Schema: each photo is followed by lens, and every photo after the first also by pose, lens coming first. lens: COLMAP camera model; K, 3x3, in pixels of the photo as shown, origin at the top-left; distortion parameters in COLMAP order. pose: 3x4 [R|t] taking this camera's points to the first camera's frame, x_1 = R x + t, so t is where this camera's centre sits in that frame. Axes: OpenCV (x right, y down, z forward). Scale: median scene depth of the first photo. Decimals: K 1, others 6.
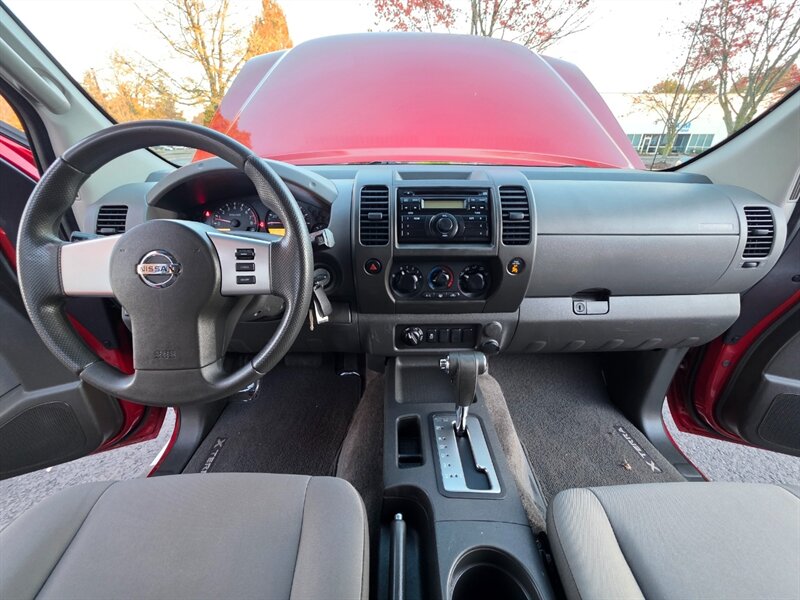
lens RADIAL K [[326.8, 0, 405.6], [0, 326.8, 293.5], [0, 0, 1]] dist [-0.000054, 0.001475]
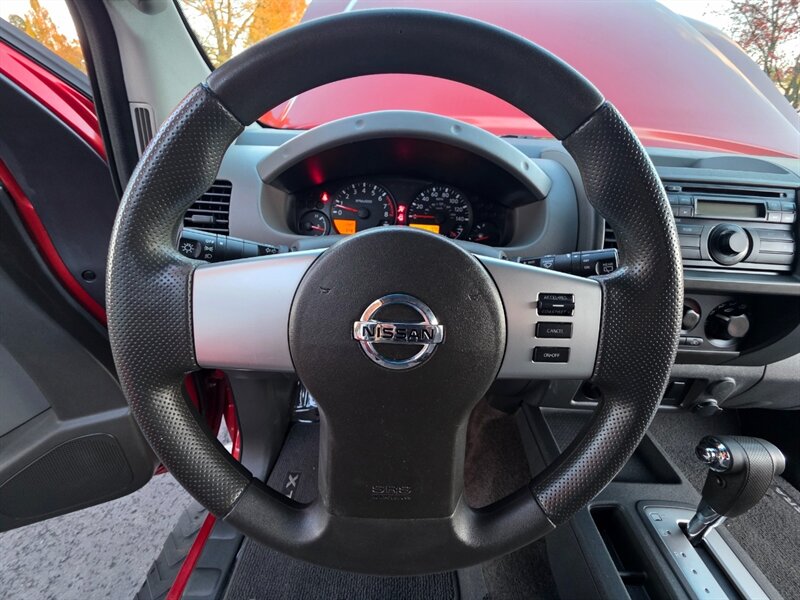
lens RADIAL K [[326.8, 0, 403.6], [0, 326.8, 296.3], [0, 0, 1]] dist [-0.000054, 0.001475]
pose [[0.998204, 0.059737, 0.004587, -0.501631], [-0.059909, 0.996046, 0.065604, -0.104956], [-0.000650, -0.065761, 0.997835, 0.343008]]
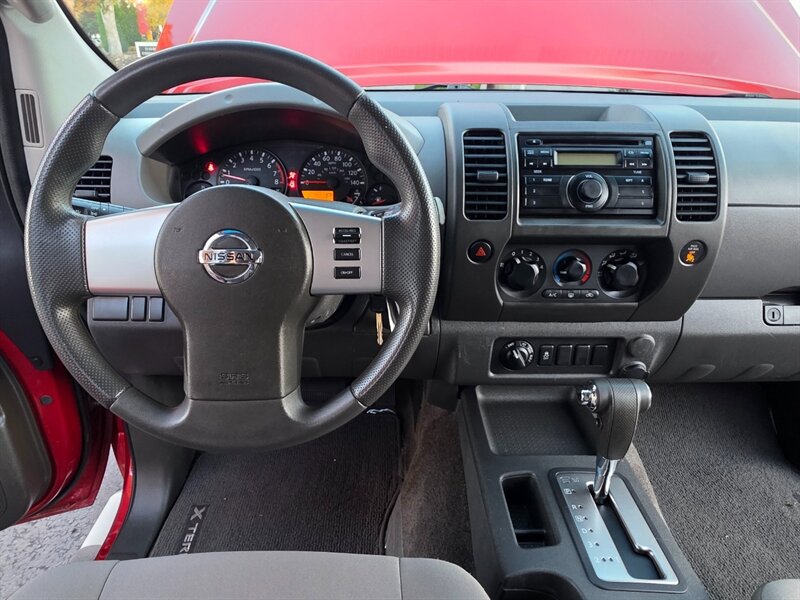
lens RADIAL K [[527.9, 0, 395.0], [0, 527.9, 297.1], [0, 0, 1]] dist [0.008364, -0.005295]
pose [[0.999942, 0.010102, -0.003729, -0.264614], [-0.010011, 0.999670, 0.023655, -0.011972], [0.003967, -0.023616, 0.999713, -0.086477]]
